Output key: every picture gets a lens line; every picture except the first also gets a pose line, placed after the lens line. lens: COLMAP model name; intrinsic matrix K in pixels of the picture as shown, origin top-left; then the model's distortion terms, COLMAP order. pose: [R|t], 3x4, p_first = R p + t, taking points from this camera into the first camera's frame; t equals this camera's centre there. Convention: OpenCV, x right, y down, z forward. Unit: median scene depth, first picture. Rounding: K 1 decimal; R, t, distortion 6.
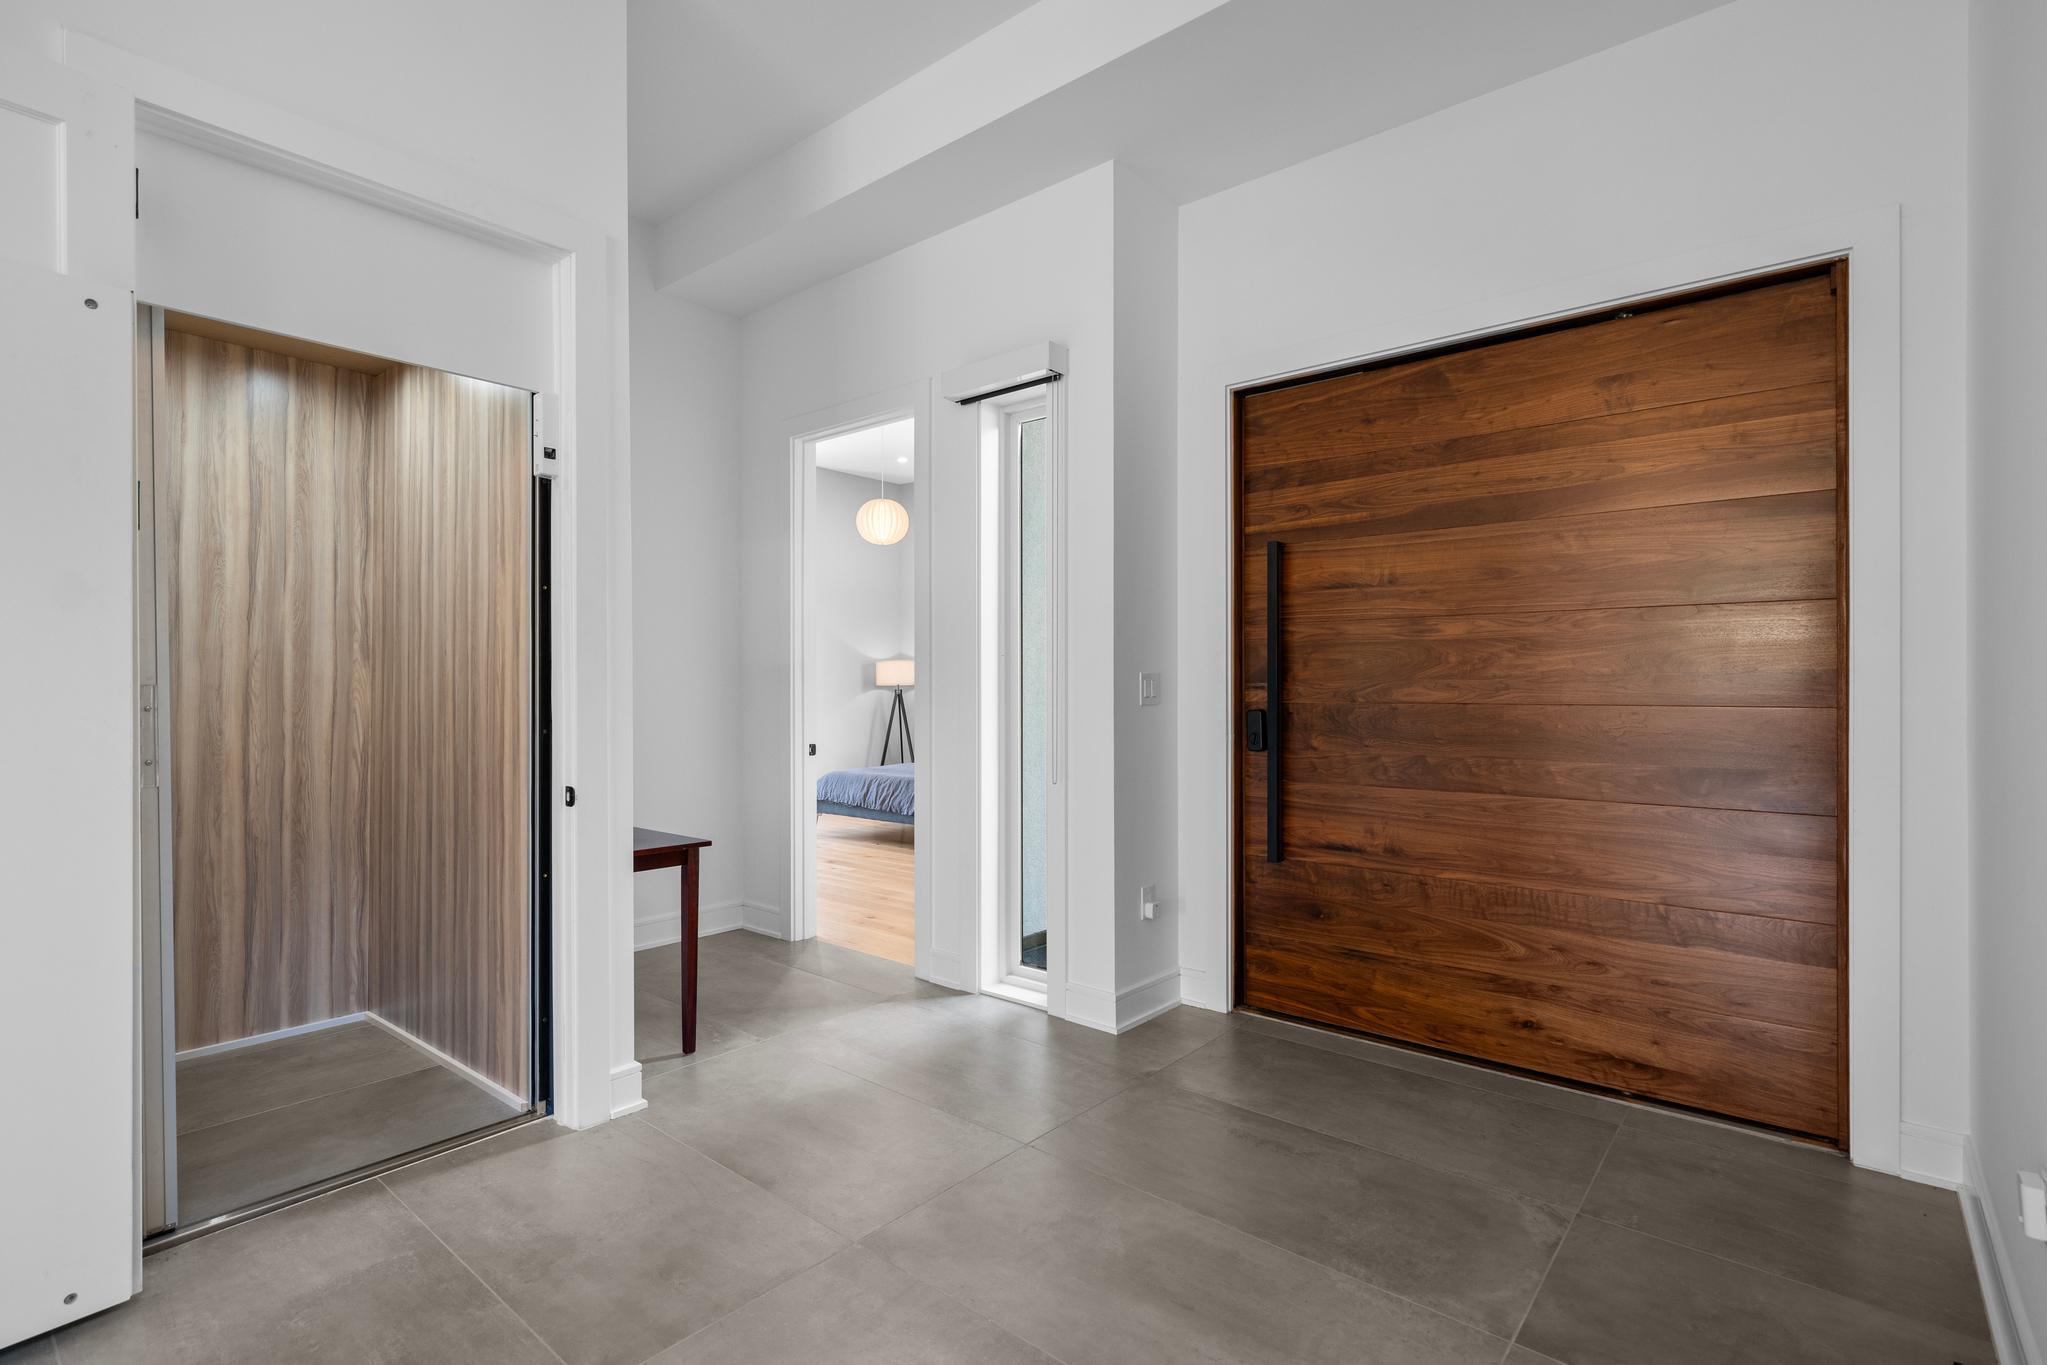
lens RADIAL K [[960.0, 0, 1020.9], [0, 960.0, 688.2], [0, 0, 1]] dist [0.003333, 0.000309]
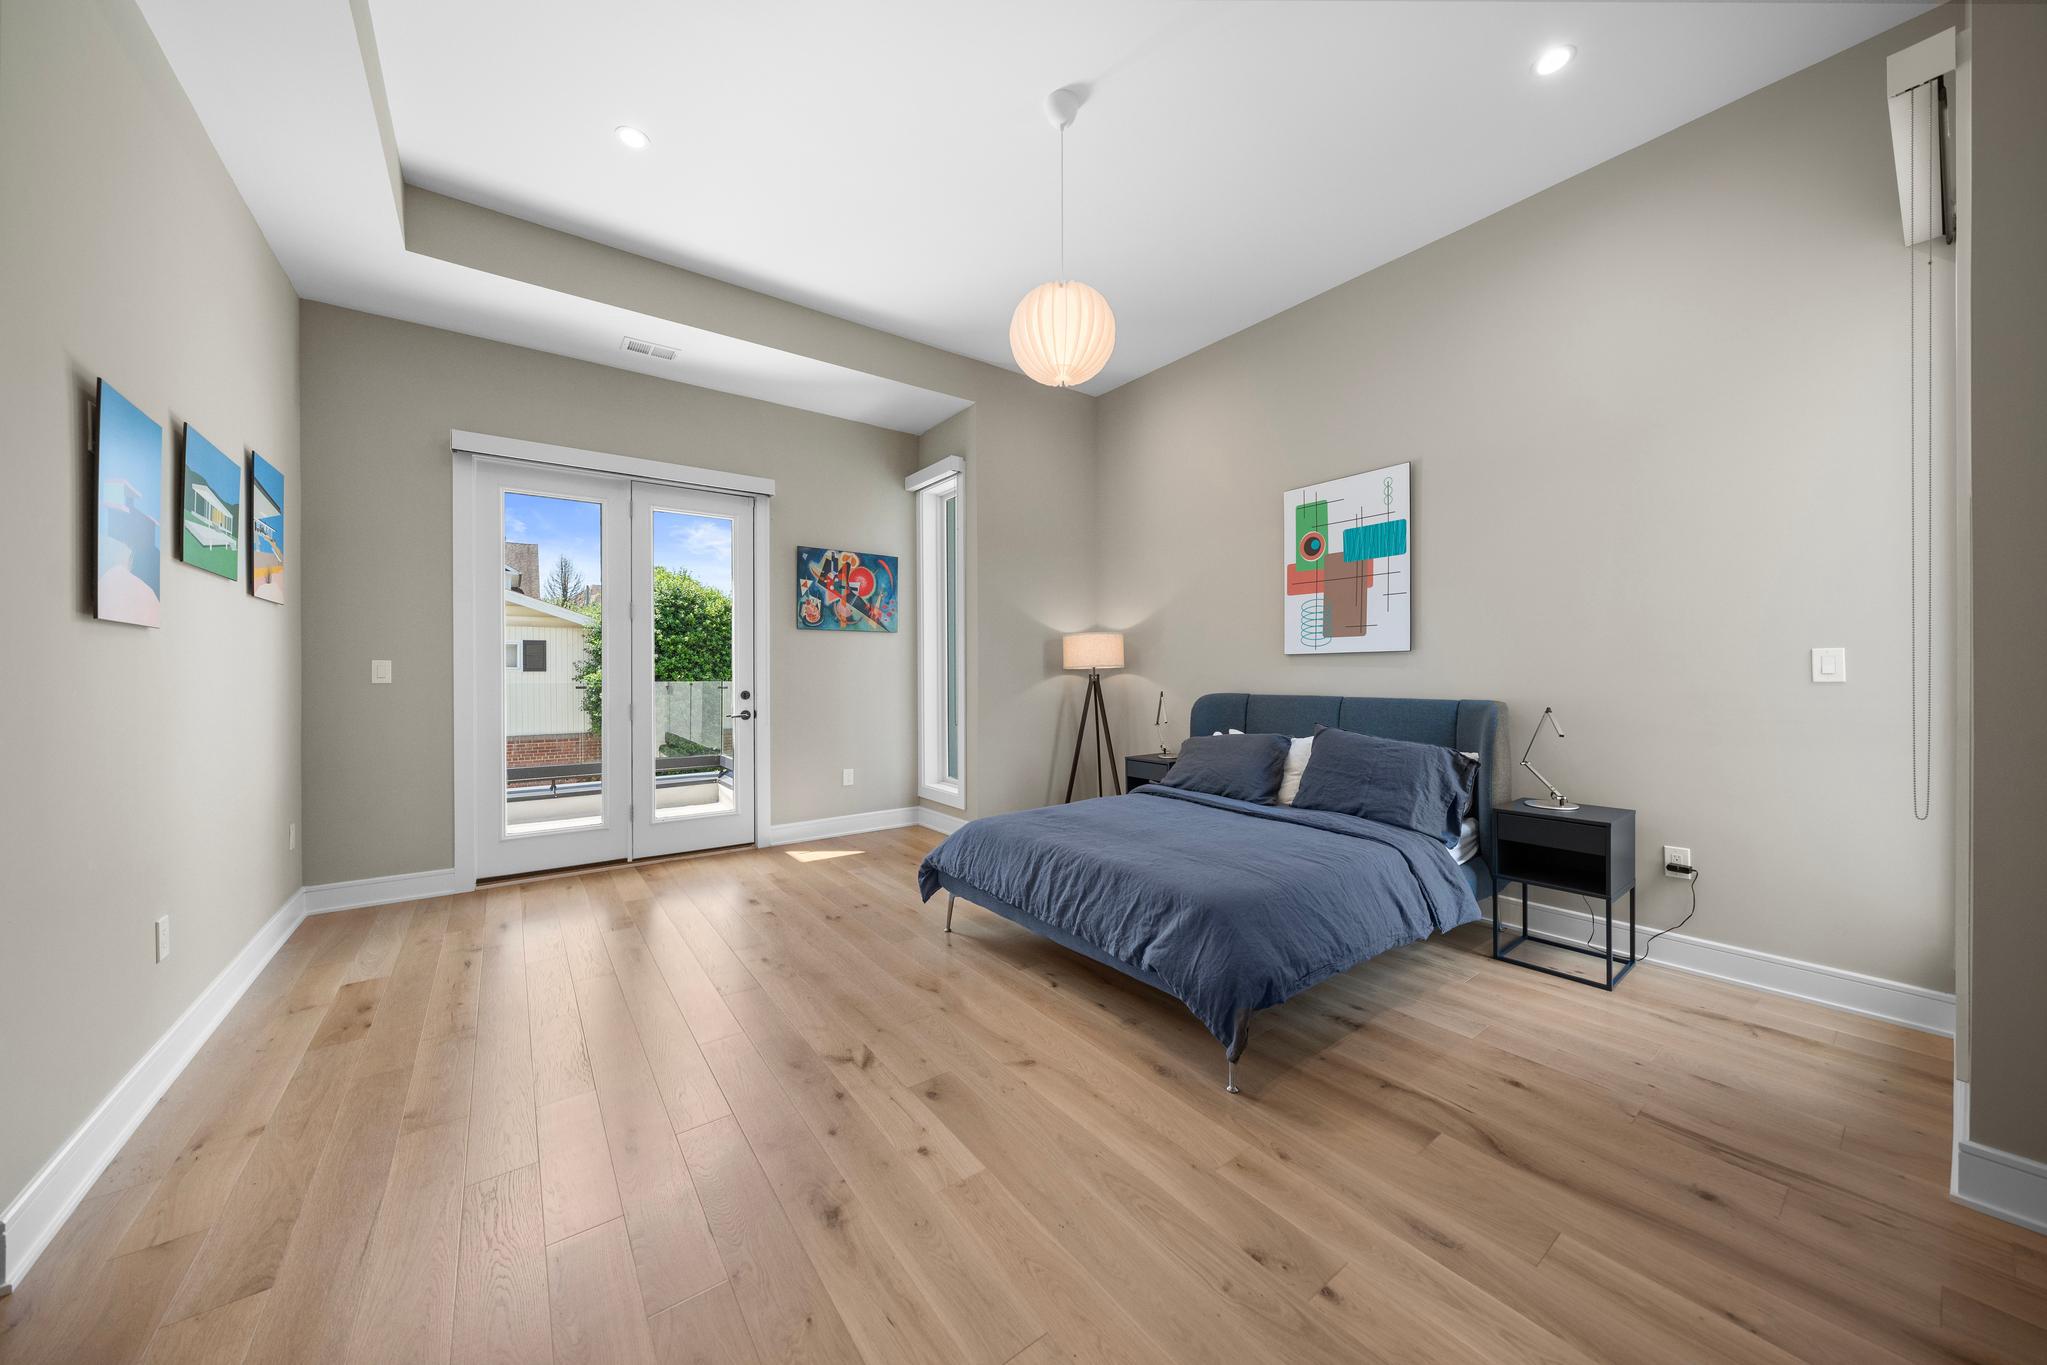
lens RADIAL K [[693.6, 0, 1019.5], [0, 693.6, 675.3], [0, 0, 1]] dist [-0.000032, 0.000007]
pose [[0.972947, -0.001086, -0.231024, -0.064890], [0.002583, 0.999978, 0.006180, -0.001113], [0.231012, -0.006610, 0.972928, 0.503994]]
